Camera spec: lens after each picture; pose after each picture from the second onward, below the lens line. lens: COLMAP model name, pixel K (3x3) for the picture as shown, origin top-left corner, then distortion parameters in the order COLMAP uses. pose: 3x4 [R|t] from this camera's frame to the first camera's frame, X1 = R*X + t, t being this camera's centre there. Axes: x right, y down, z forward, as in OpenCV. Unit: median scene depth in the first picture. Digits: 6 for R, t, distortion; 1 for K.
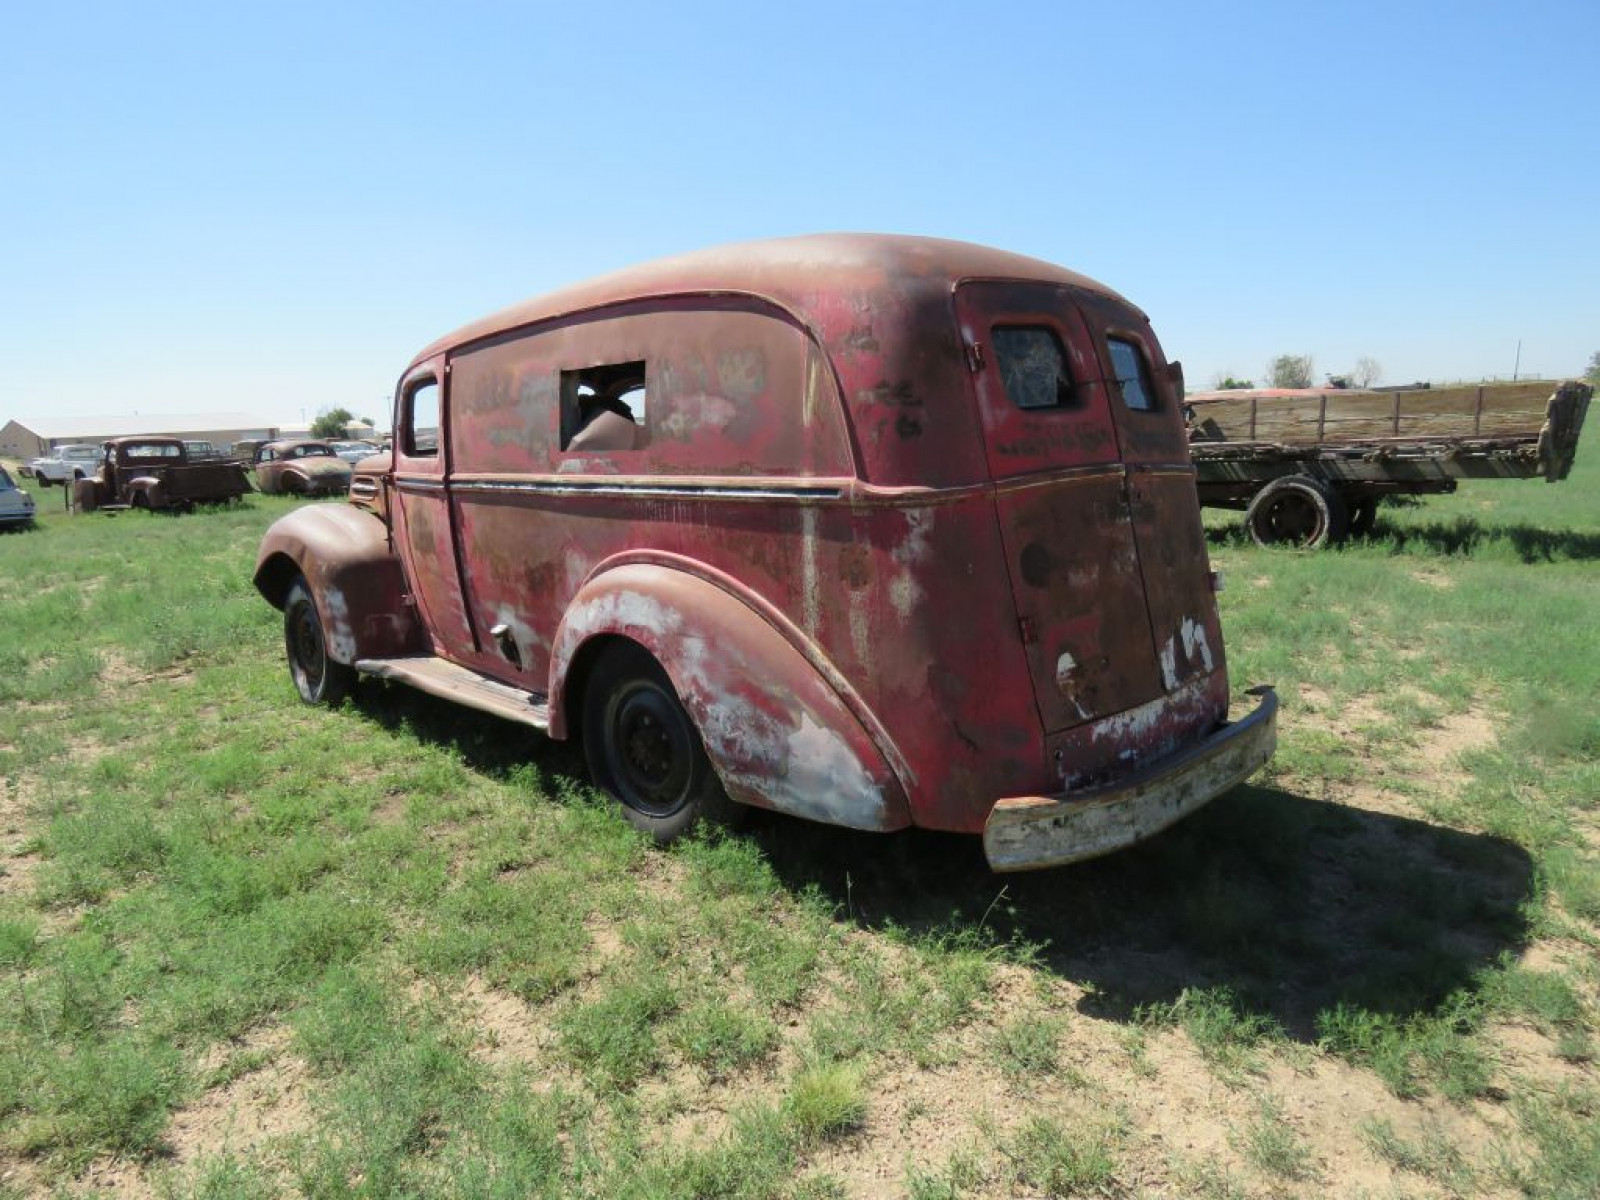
lens RADIAL K [[1029.9, 0, 798.1], [0, 1029.9, 650.5], [0, 0, 1]] dist [-0.044886, 0.038397]
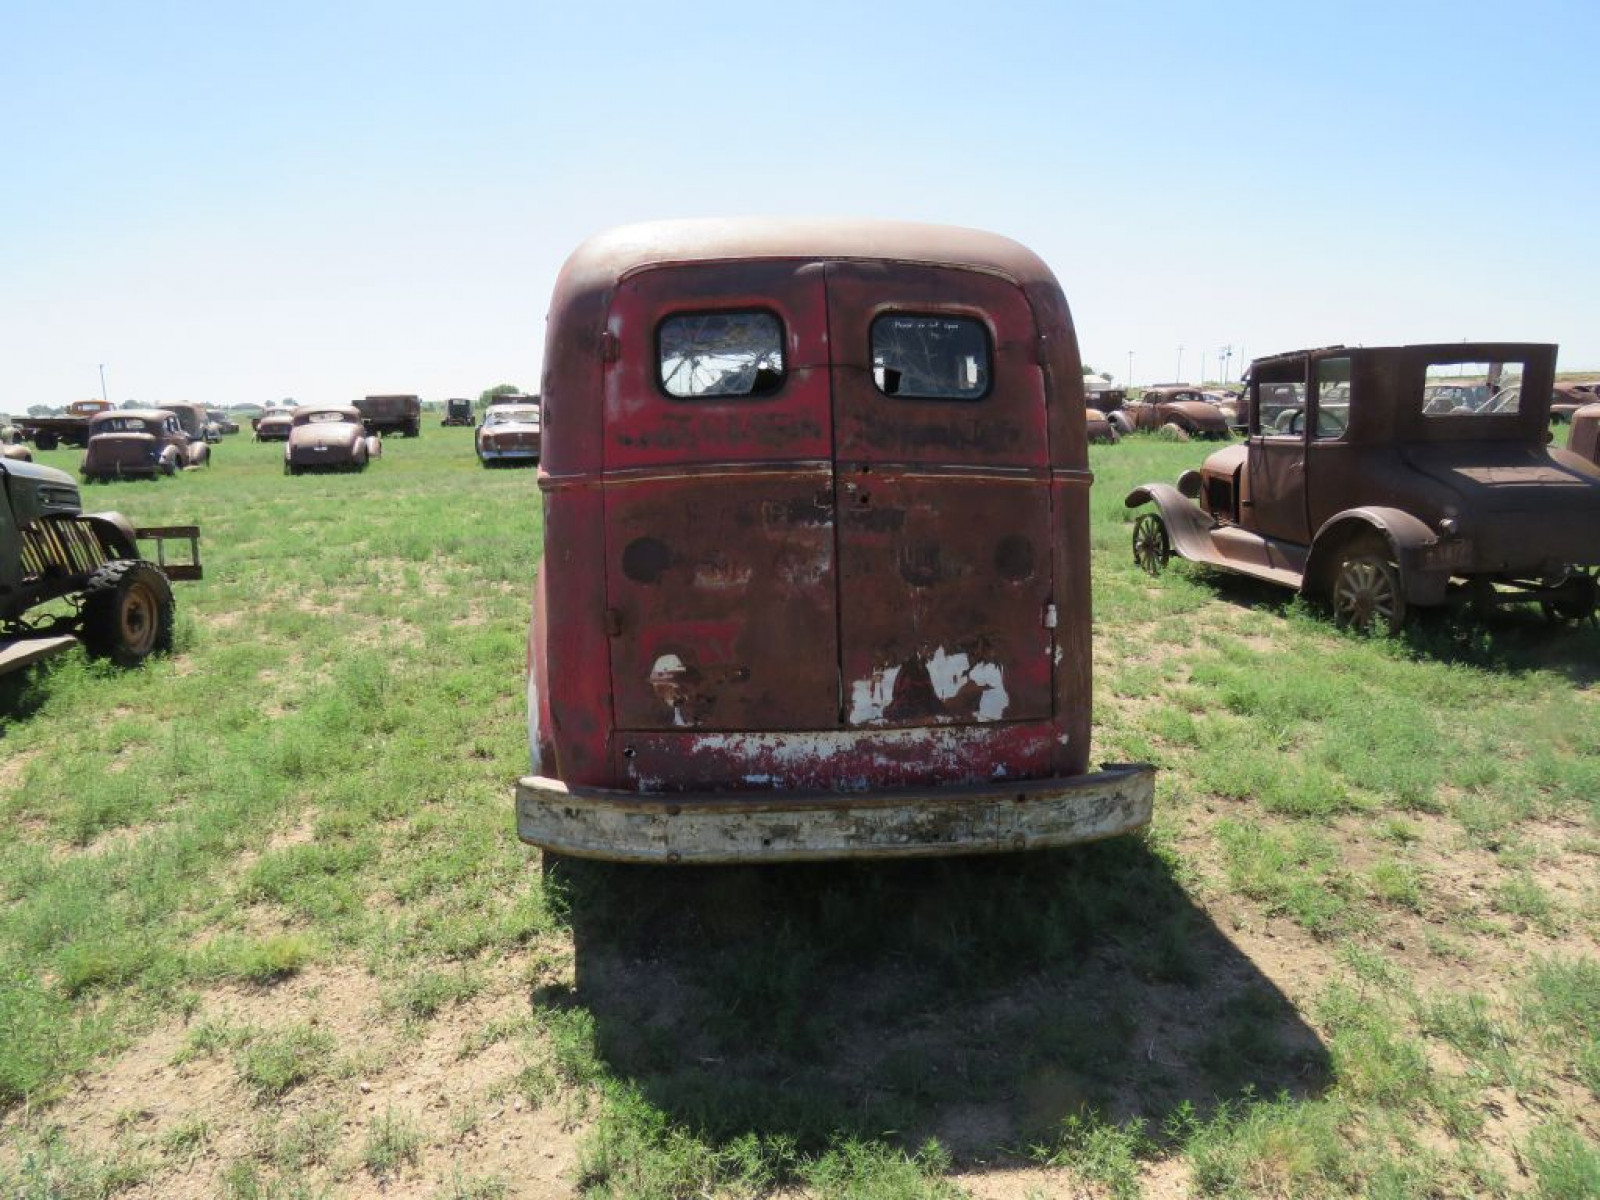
lens RADIAL K [[1029.9, 0, 798.1], [0, 1029.9, 650.5], [0, 0, 1]] dist [-0.044886, 0.038397]
pose [[0.773411, 0.170848, -0.610448, 0.944192], [-0.146067, 0.985113, 0.090646, -0.106493], [0.616847, 0.019060, 0.786853, 0.312883]]
